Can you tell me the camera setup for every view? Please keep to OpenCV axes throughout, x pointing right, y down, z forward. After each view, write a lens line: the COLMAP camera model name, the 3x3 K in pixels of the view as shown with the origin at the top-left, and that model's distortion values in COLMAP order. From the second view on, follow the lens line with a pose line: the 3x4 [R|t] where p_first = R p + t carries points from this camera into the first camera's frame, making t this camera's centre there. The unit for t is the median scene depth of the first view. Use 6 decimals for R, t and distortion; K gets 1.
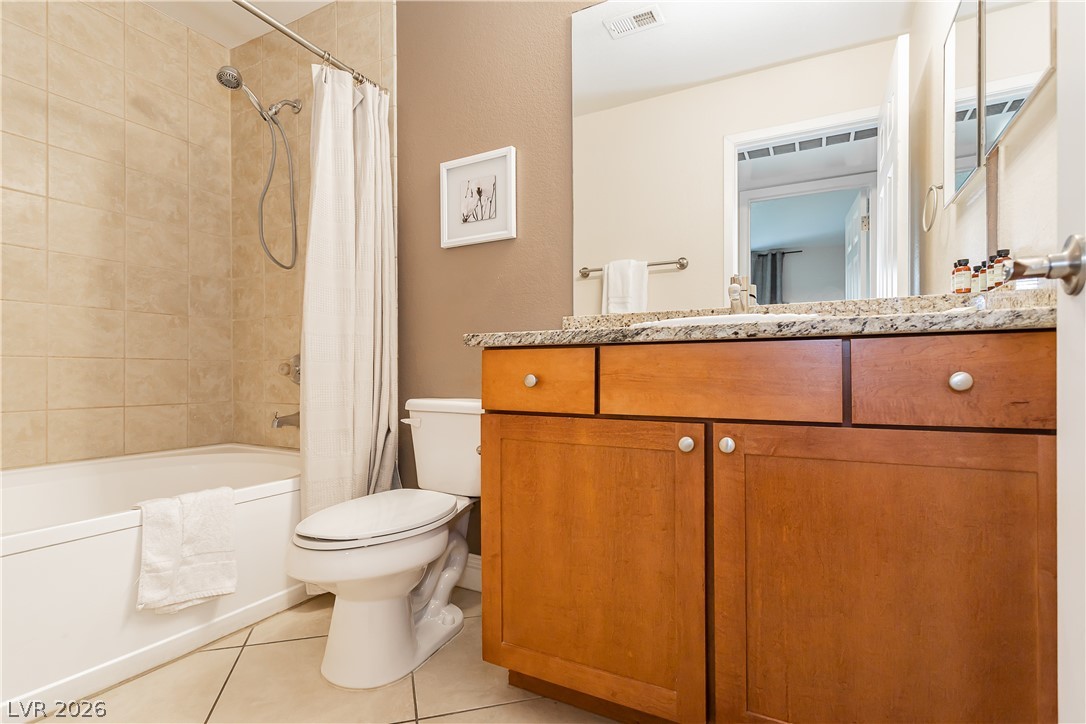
lens RADIAL K [[538.8, 0, 518.7], [0, 538.8, 363.8], [0, 0, 1]] dist [0.003031, 0.001474]
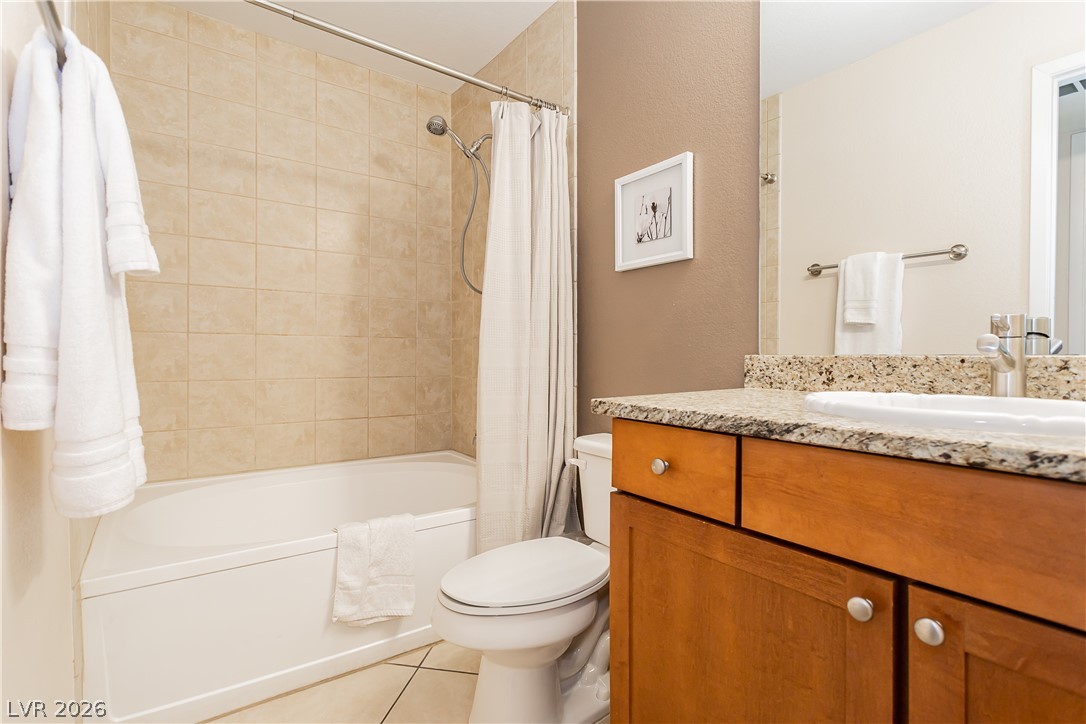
lens RADIAL K [[519.5, 0, 538.8], [0, 519.5, 347.0], [0, 0, 1]] dist [0.003623, 0.001092]
pose [[0.903510, -0.004081, -0.428548, 0.148790], [0.011364, 0.999831, 0.014438, -0.123474], [0.428417, -0.017915, 0.903404, 0.162751]]
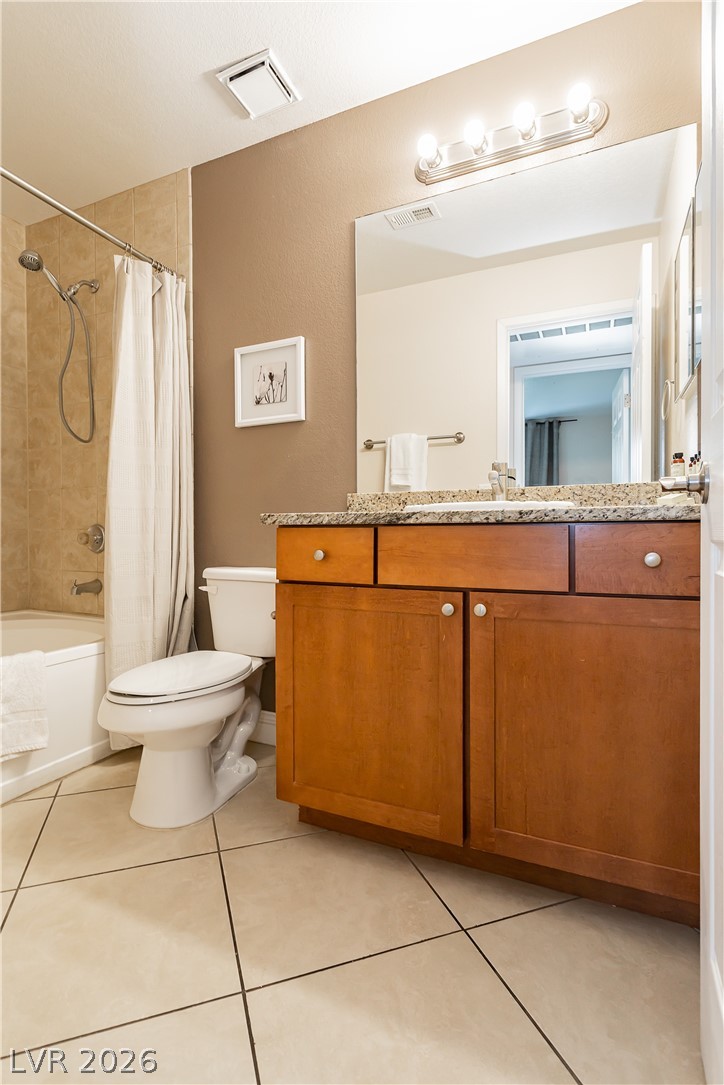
lens RADIAL K [[557.9, 0, 334.9], [0, 557.9, 518.8], [0, 0, 1]] dist [0.002792, 0.000853]
pose [[0.998453, 0.001572, 0.055575, -0.007952], [-0.001146, 0.999970, -0.007705, -0.029016], [-0.055586, 0.007629, 0.998425, -0.154676]]
